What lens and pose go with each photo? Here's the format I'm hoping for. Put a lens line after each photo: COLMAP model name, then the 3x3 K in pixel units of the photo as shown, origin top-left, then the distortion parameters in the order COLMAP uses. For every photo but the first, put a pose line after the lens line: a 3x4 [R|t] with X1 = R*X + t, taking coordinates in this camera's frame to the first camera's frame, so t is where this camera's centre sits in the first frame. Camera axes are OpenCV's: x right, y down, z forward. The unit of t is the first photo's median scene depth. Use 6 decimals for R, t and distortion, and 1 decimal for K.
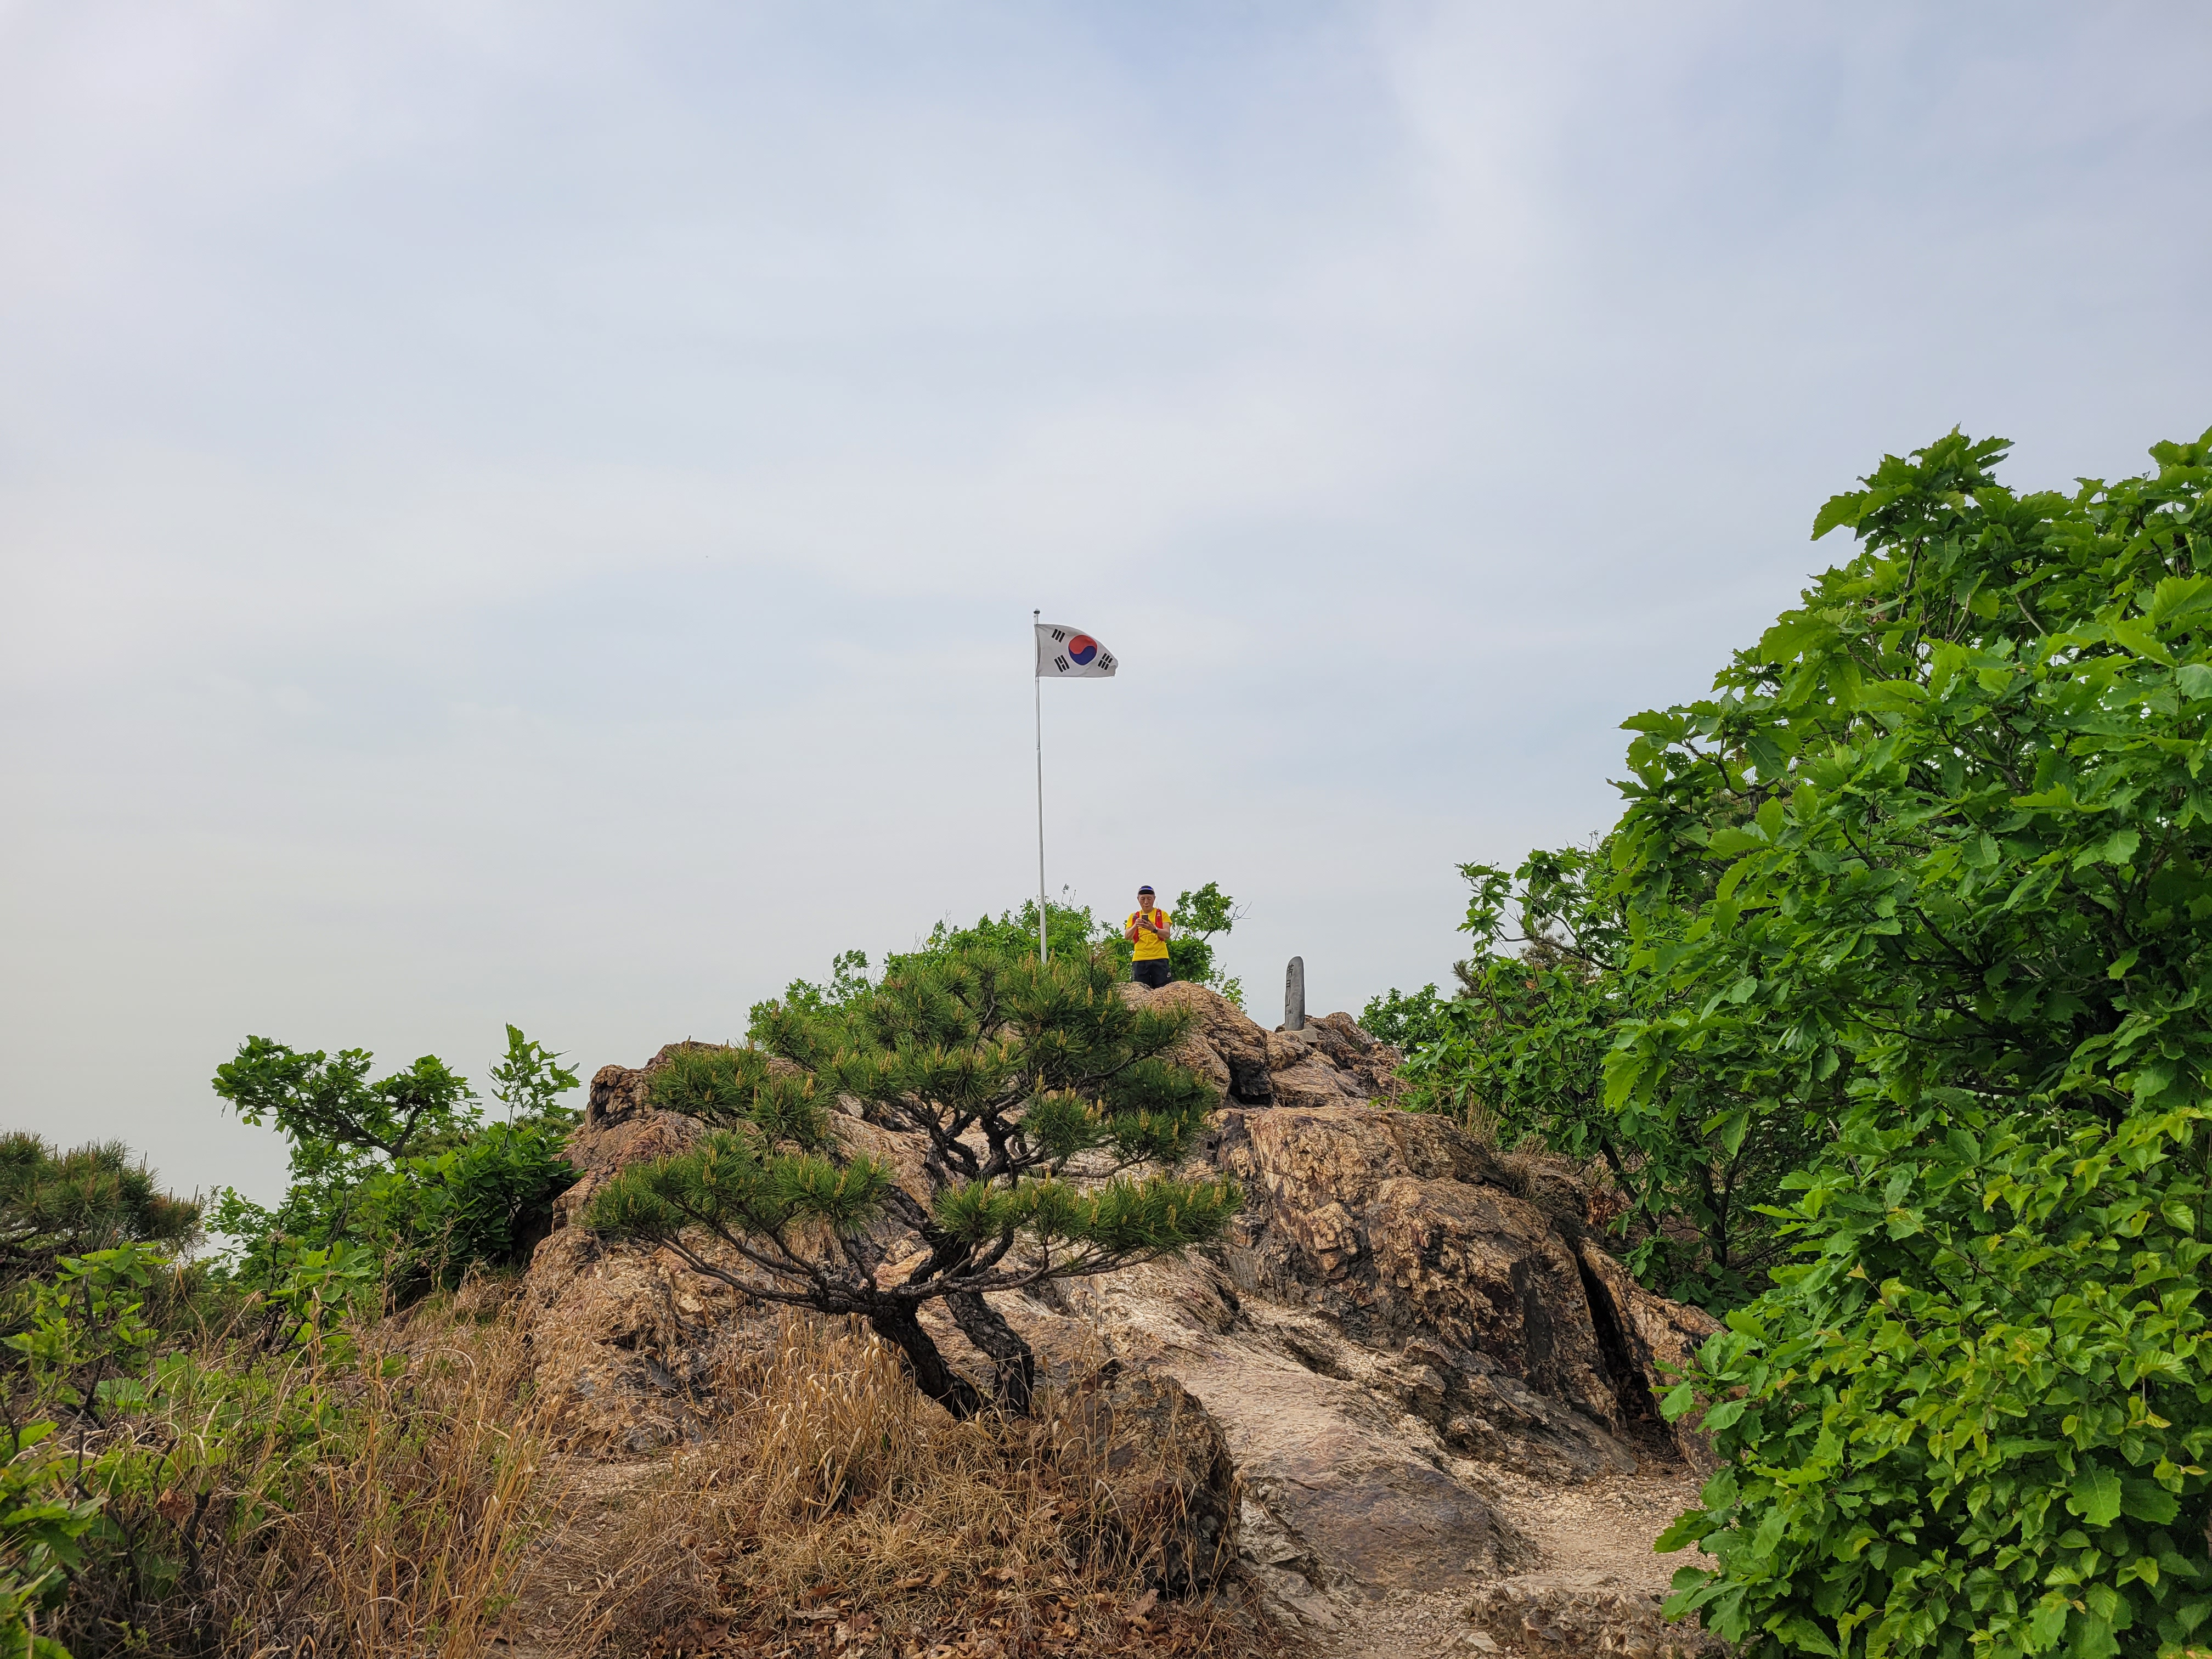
lens RADIAL K [[1647.7, 0, 1095.1], [0, 1647.7, 851.4], [0, 0, 1]] dist [0.063703, -0.047352]
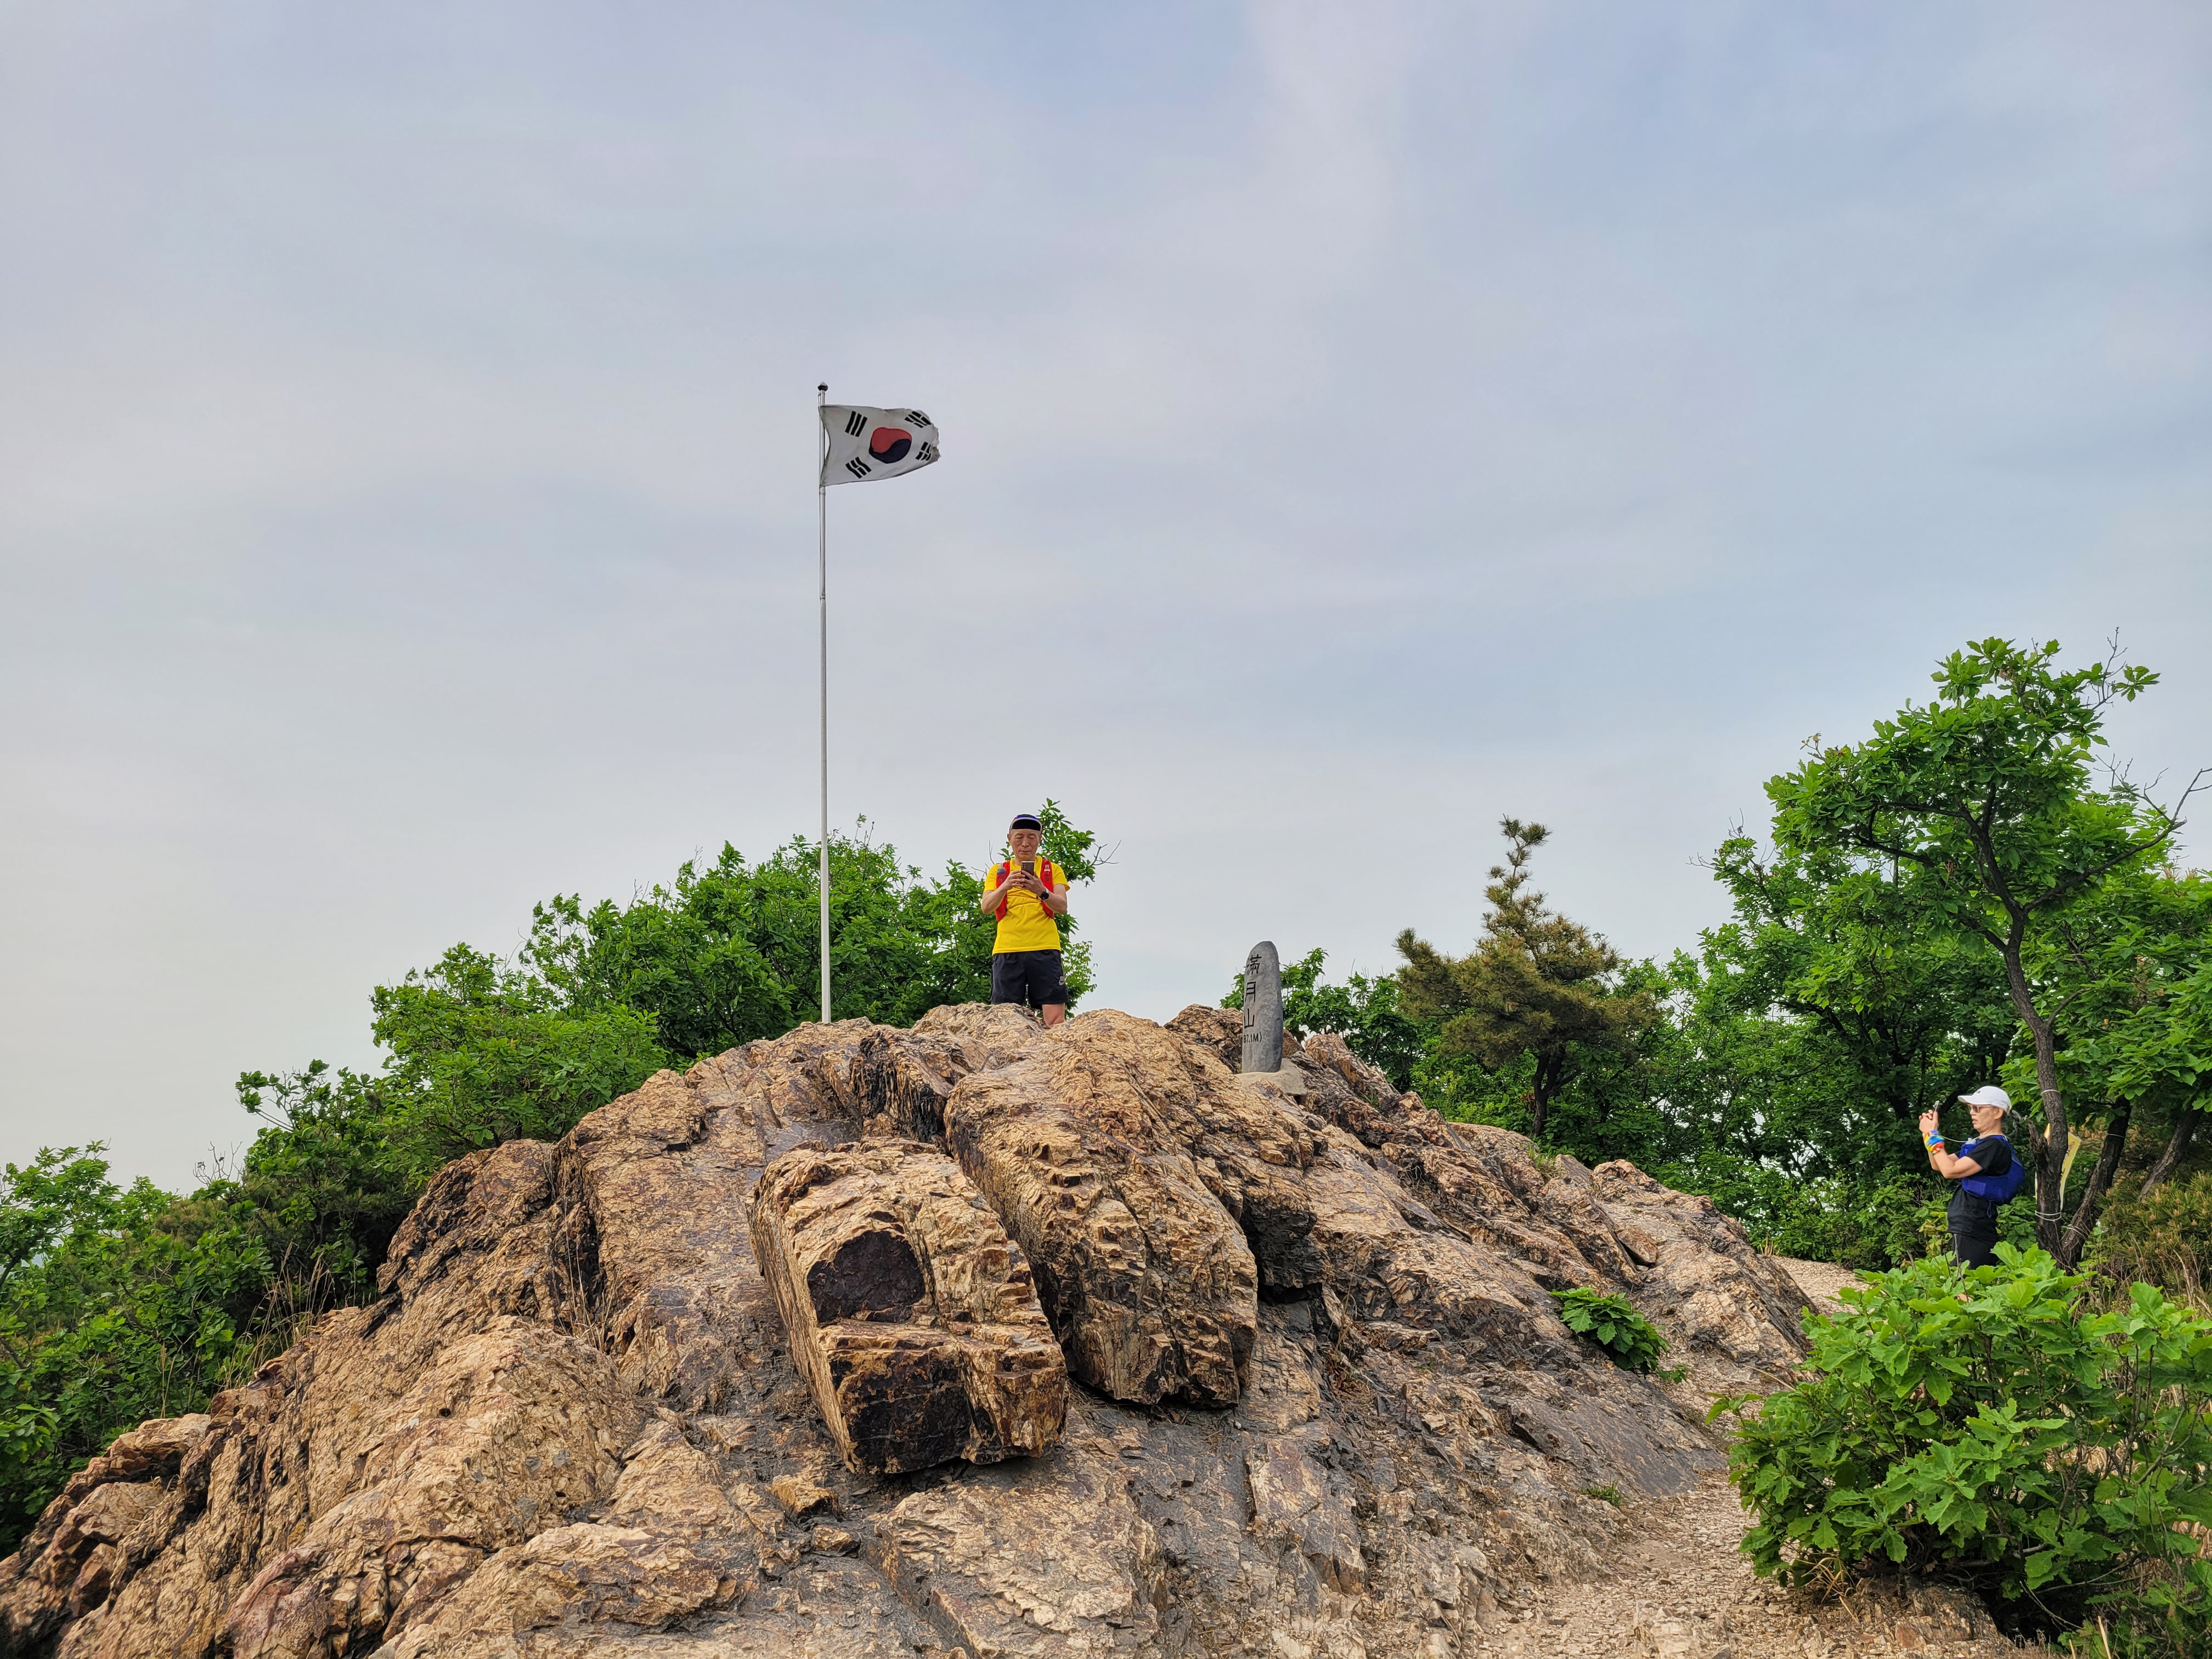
lens RADIAL K [[1647.7, 0, 1095.1], [0, 1647.7, 851.4], [0, 0, 1]] dist [0.063703, -0.047352]
pose [[0.991813, 0.018171, 0.126396, -0.007339], [-0.022889, 0.999090, 0.035981, 0.010595], [-0.125627, -0.038579, 0.991327, 0.336288]]
